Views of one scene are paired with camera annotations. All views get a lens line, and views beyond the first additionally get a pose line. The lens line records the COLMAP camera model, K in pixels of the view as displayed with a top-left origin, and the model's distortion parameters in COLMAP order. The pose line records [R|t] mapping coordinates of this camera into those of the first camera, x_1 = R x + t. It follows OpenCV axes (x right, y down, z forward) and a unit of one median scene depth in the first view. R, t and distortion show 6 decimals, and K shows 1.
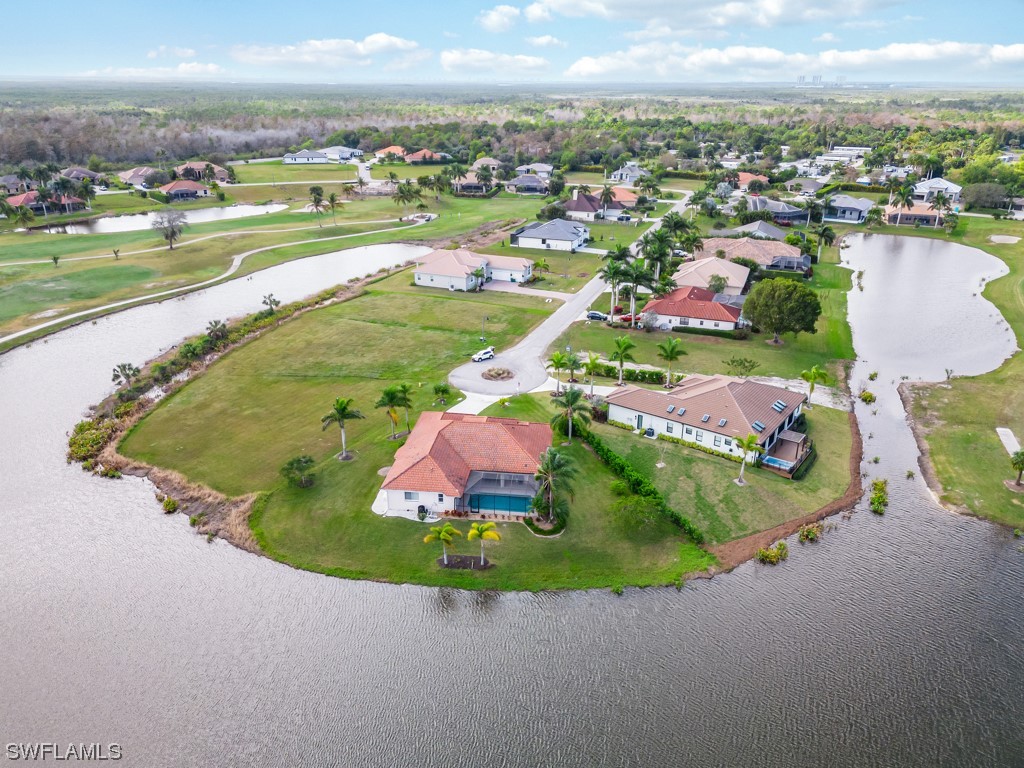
lens RADIAL K [[717.5, 0, 522.2], [0, 717.5, 387.0], [0, 0, 1]] dist [0.030409, -0.034126]
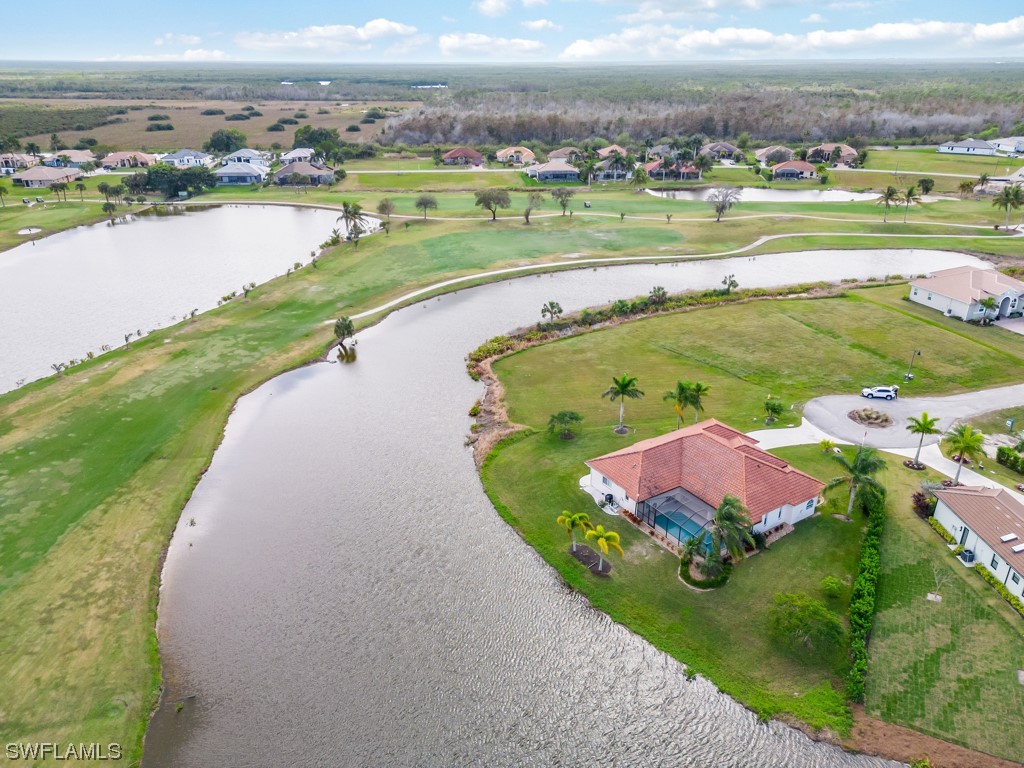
lens RADIAL K [[717.5, 0, 516.1], [0, 717.5, 384.1], [0, 0, 1]] dist [0.030409, -0.034126]
pose [[0.613750, 0.305511, -0.727993, 0.269513], [-0.292264, 0.944505, 0.149974, -0.052251], [0.733411, 0.120720, 0.668980, 0.135854]]
